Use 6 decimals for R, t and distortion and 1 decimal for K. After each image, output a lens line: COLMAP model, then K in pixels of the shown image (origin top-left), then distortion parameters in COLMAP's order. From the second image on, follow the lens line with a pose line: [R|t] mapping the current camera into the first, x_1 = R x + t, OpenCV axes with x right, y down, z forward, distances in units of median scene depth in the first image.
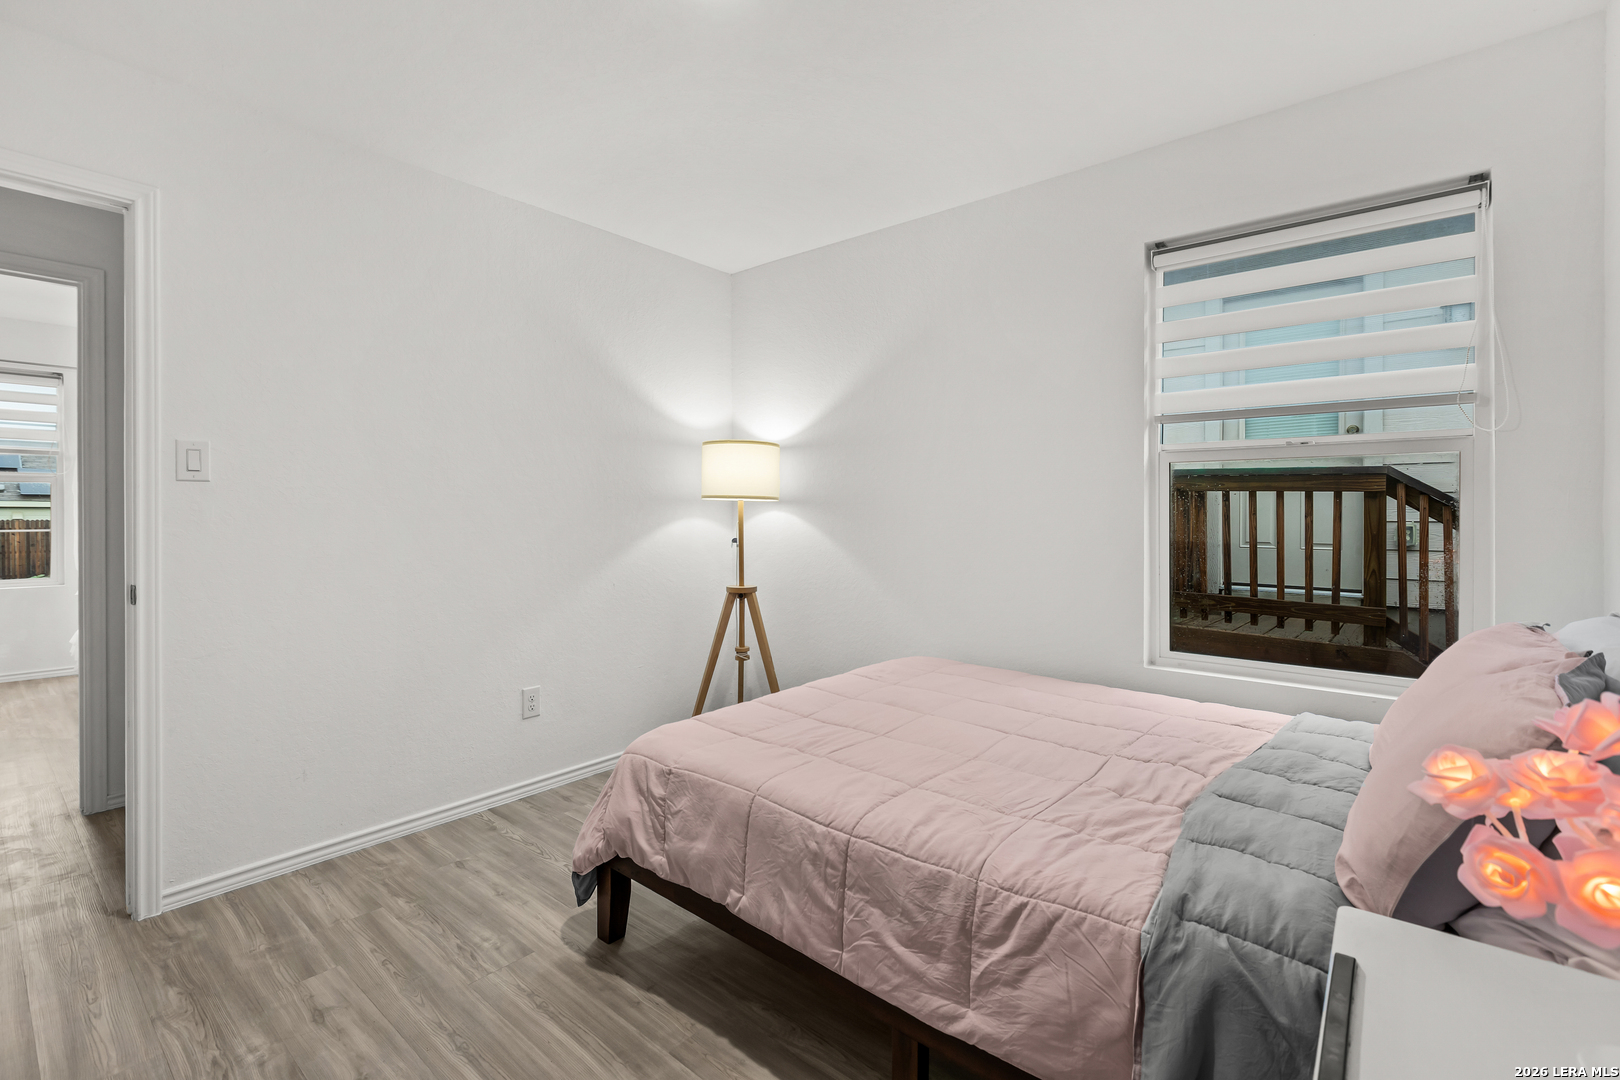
lens RADIAL K [[726.8, 0, 795.7], [0, 726.8, 518.6], [0, 0, 1]] dist [-0.001035, -0.000098]
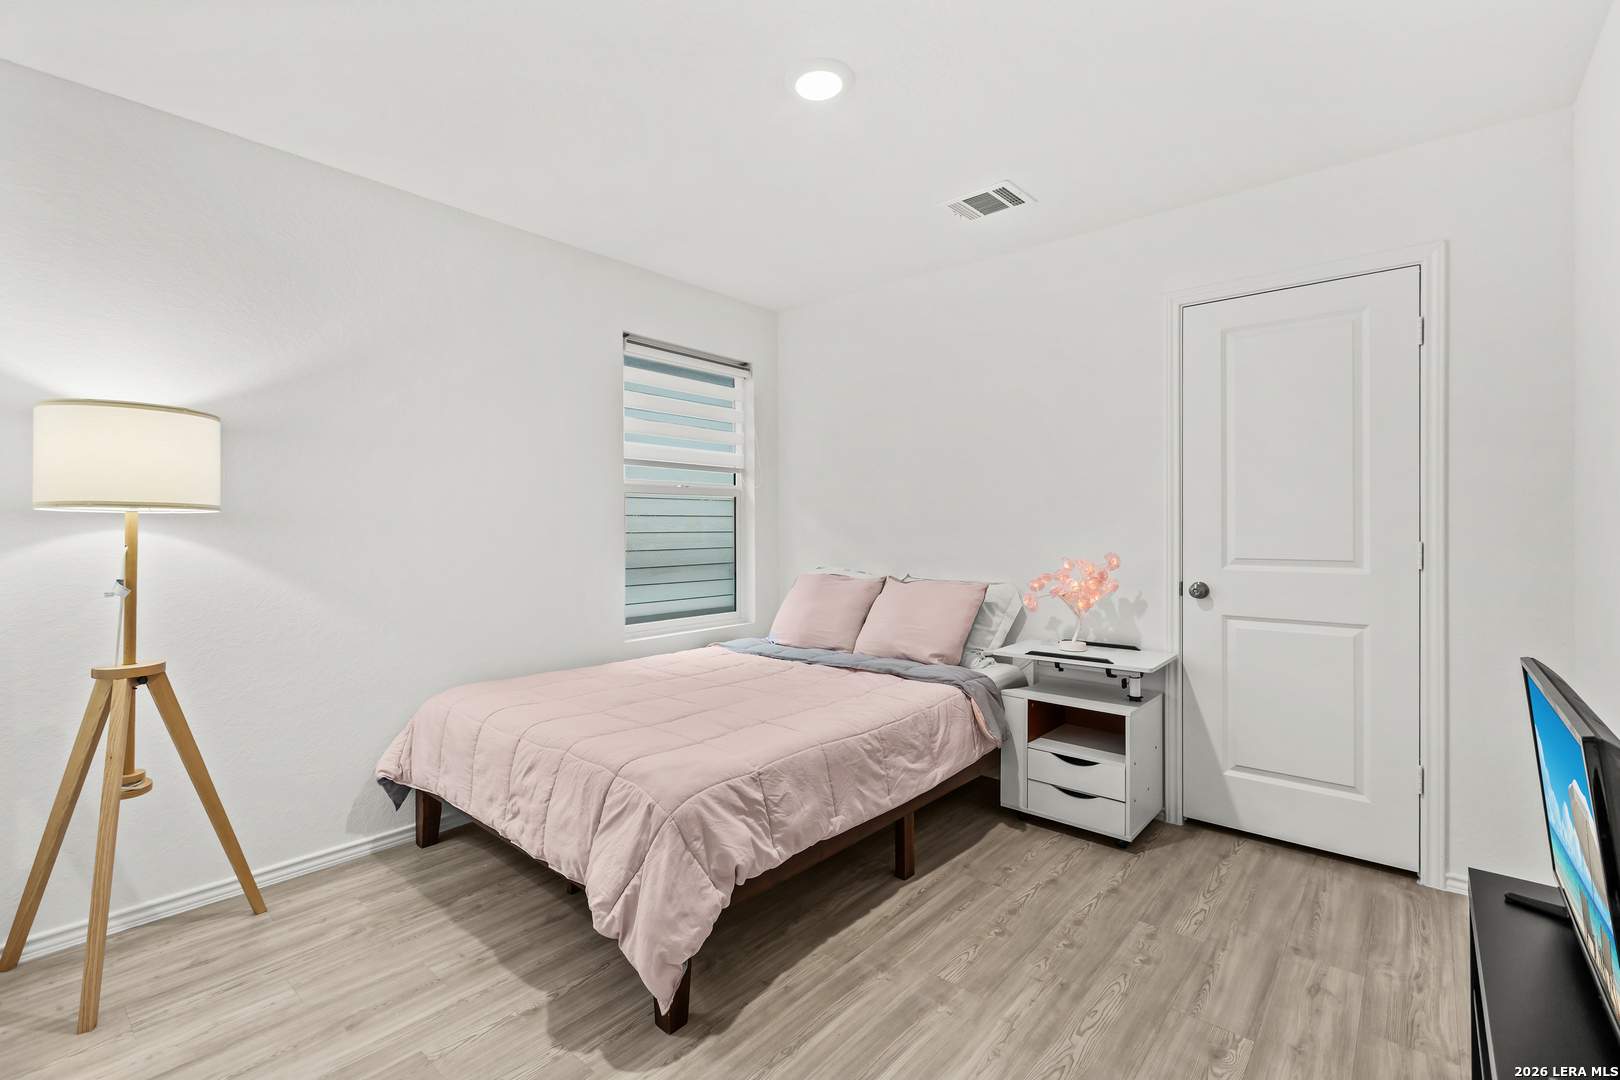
lens RADIAL K [[726.8, 0, 795.7], [0, 726.8, 518.6], [0, 0, 1]] dist [-0.001035, -0.000098]
pose [[0.011310, 0.001623, 0.999935, -1.349527], [0.012981, 0.999914, -0.001770, -0.030437], [-0.999852, 0.013000, 0.011288, 1.001757]]
